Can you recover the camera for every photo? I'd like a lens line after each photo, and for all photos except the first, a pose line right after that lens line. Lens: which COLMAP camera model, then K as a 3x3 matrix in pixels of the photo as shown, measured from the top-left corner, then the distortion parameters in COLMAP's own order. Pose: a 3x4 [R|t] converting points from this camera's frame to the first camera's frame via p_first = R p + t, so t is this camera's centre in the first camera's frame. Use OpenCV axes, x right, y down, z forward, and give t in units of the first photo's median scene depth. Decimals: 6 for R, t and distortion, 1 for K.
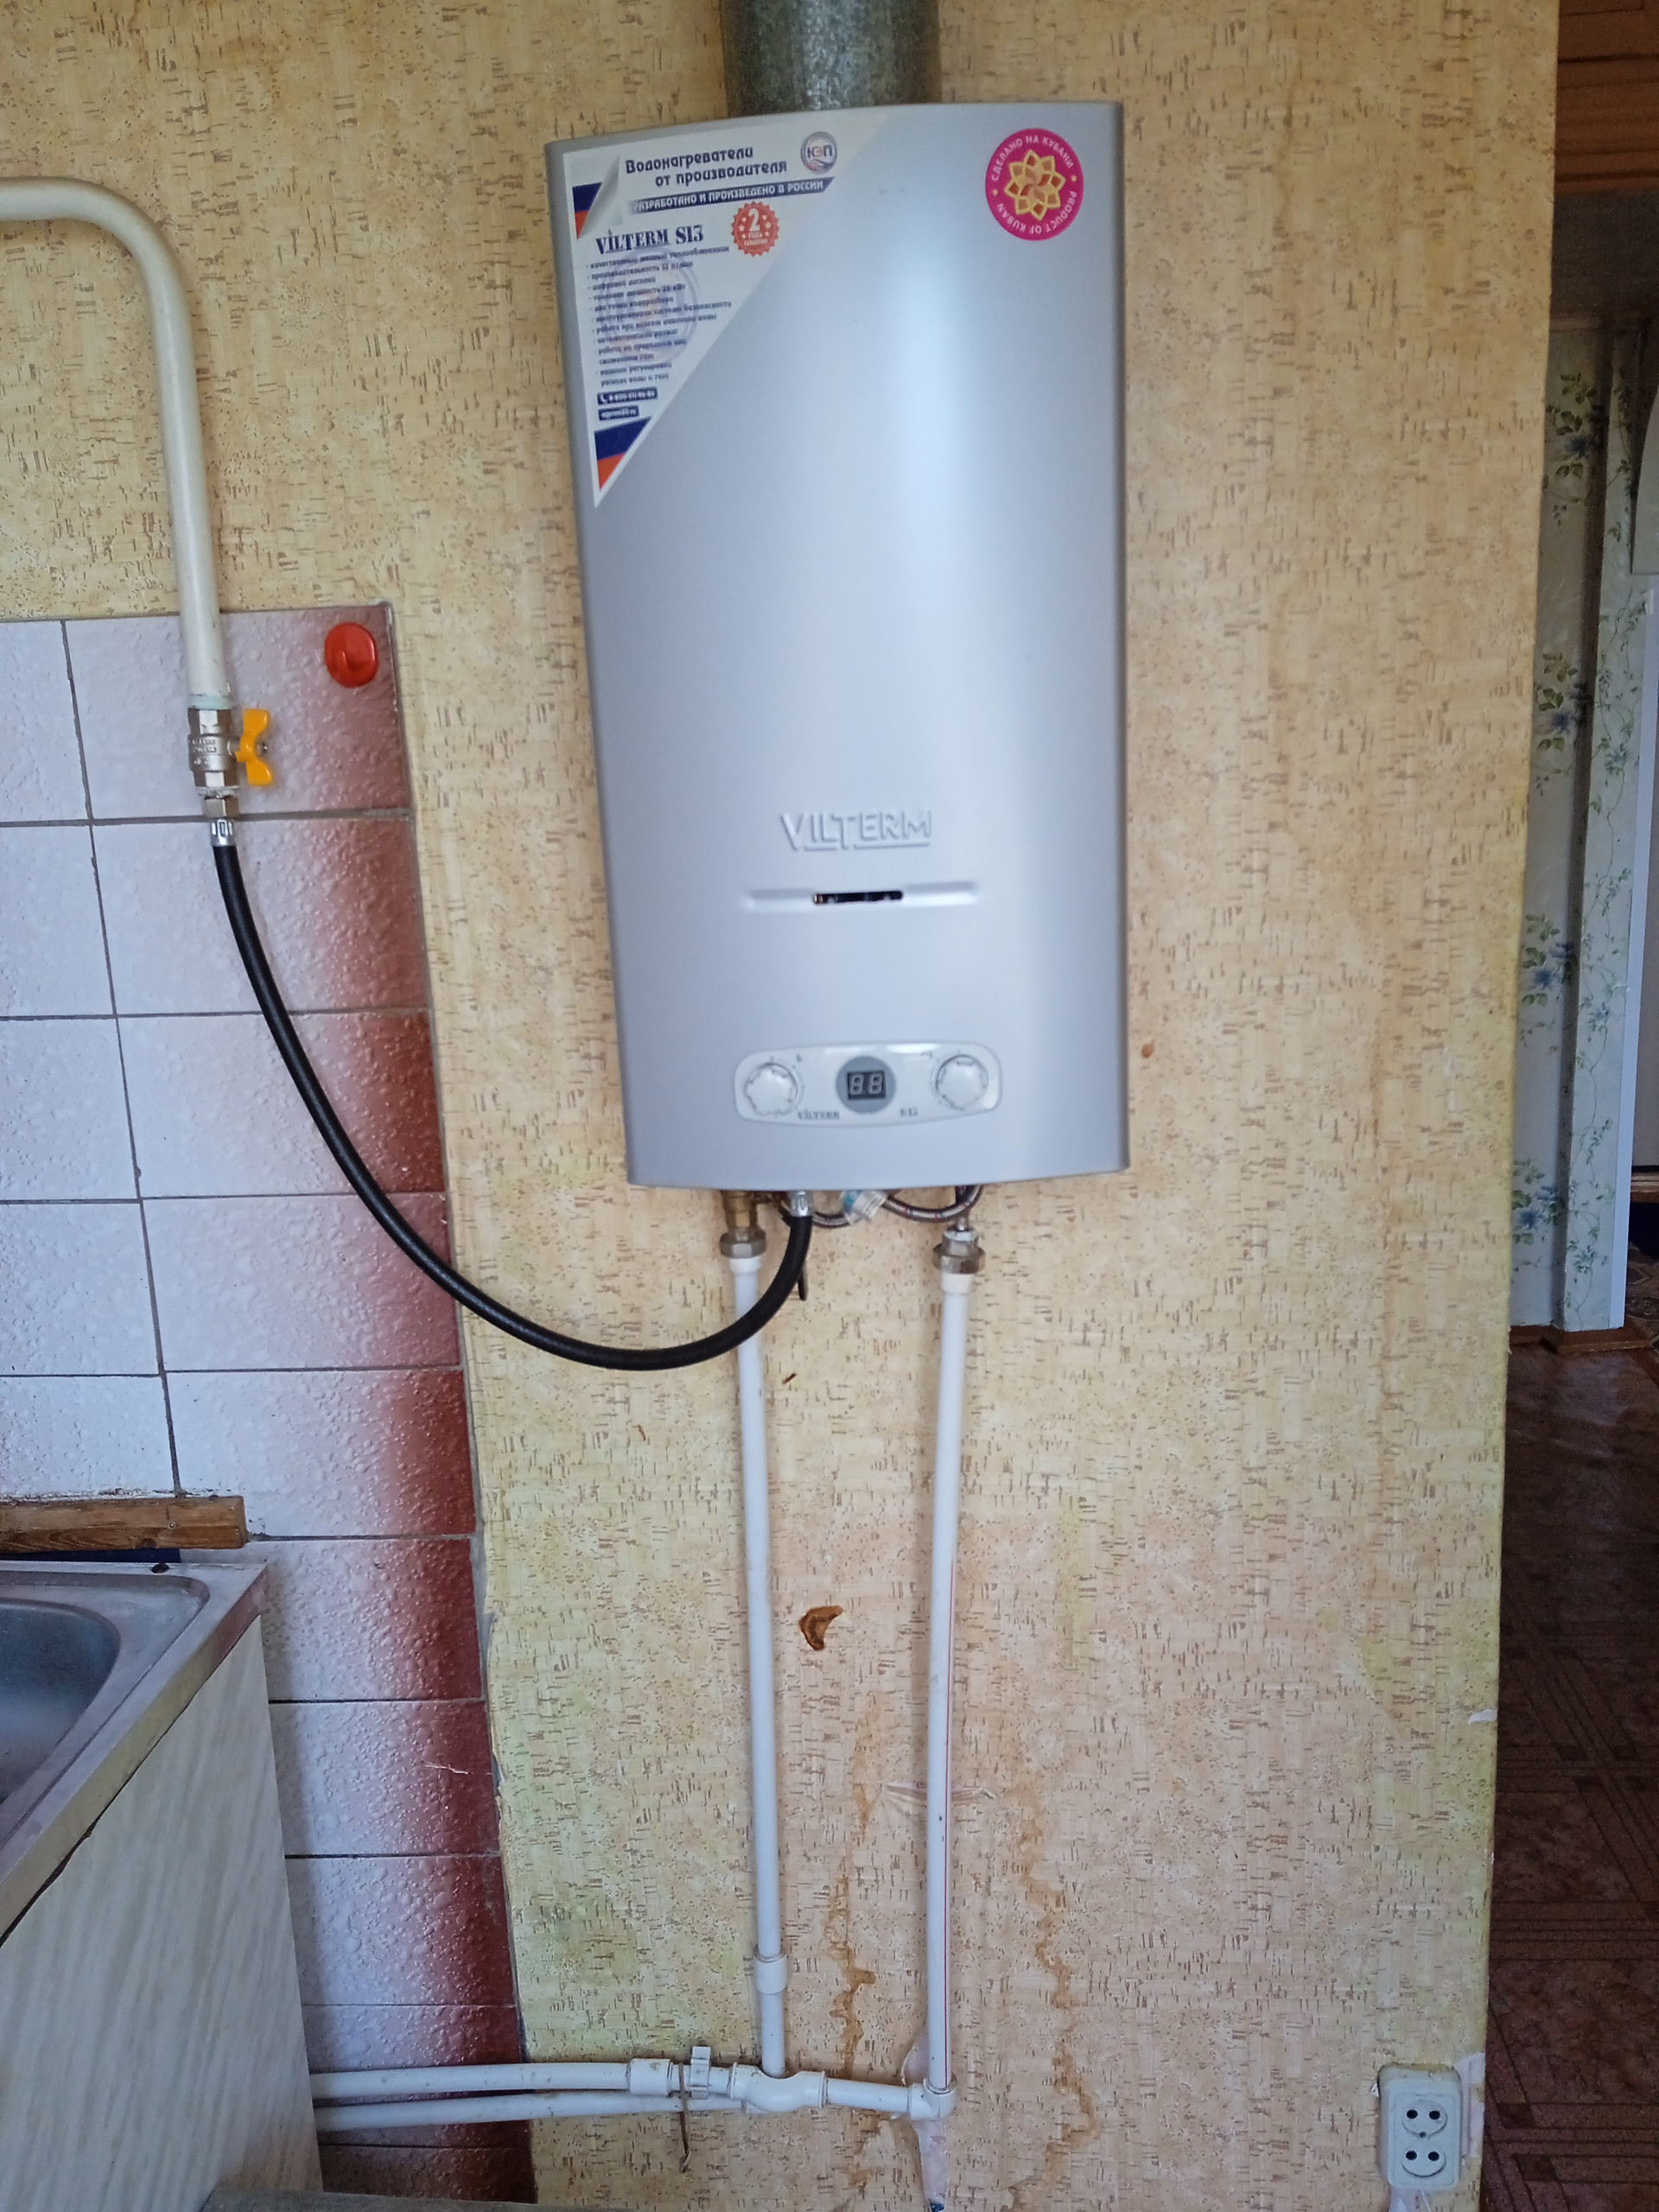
lens RADIAL K [[1854.7, 0, 838.2], [0, 1854.7, 1116.2], [0, 0, 1]] dist [0.057566, -0.101379]
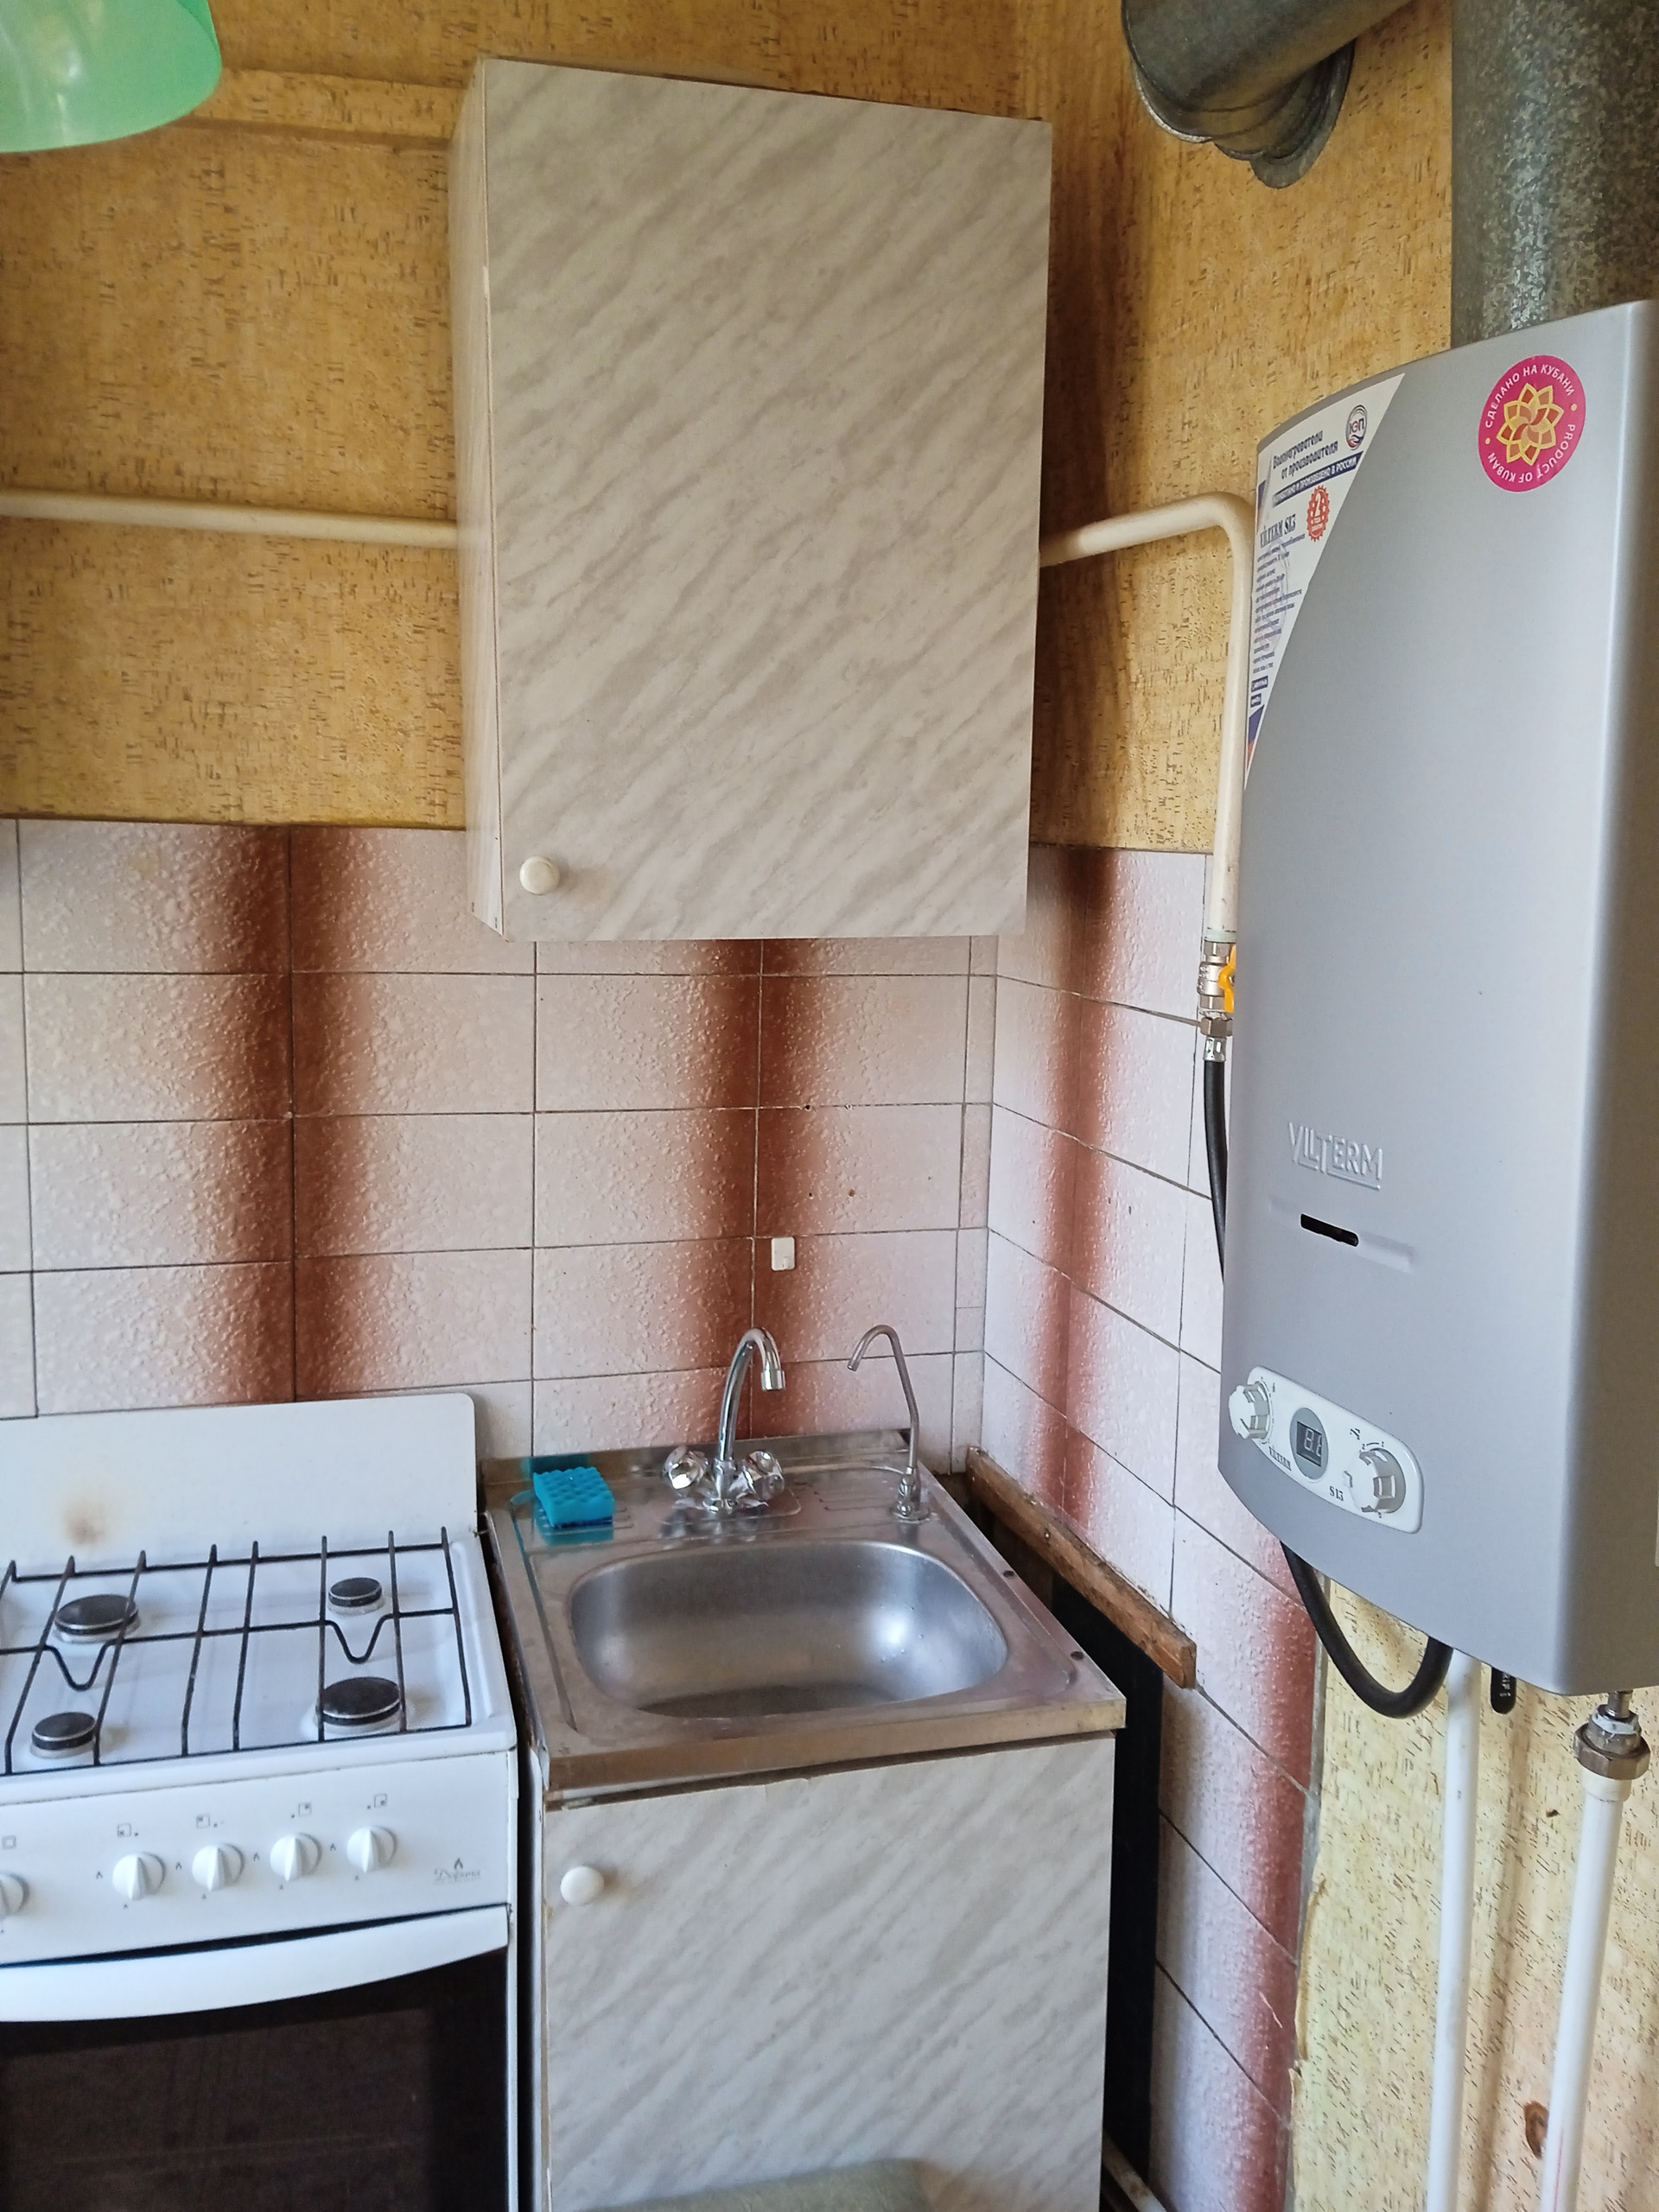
lens RADIAL K [[1854.7, 0, 836.1], [0, 1854.7, 1104.9], [0, 0, 1]] dist [0.057566, -0.101379]
pose [[0.336377, 0.191893, -0.921969, 0.794914], [-0.263395, 0.959117, 0.103526, -0.223141], [0.904143, 0.208018, 0.373168, 0.492978]]
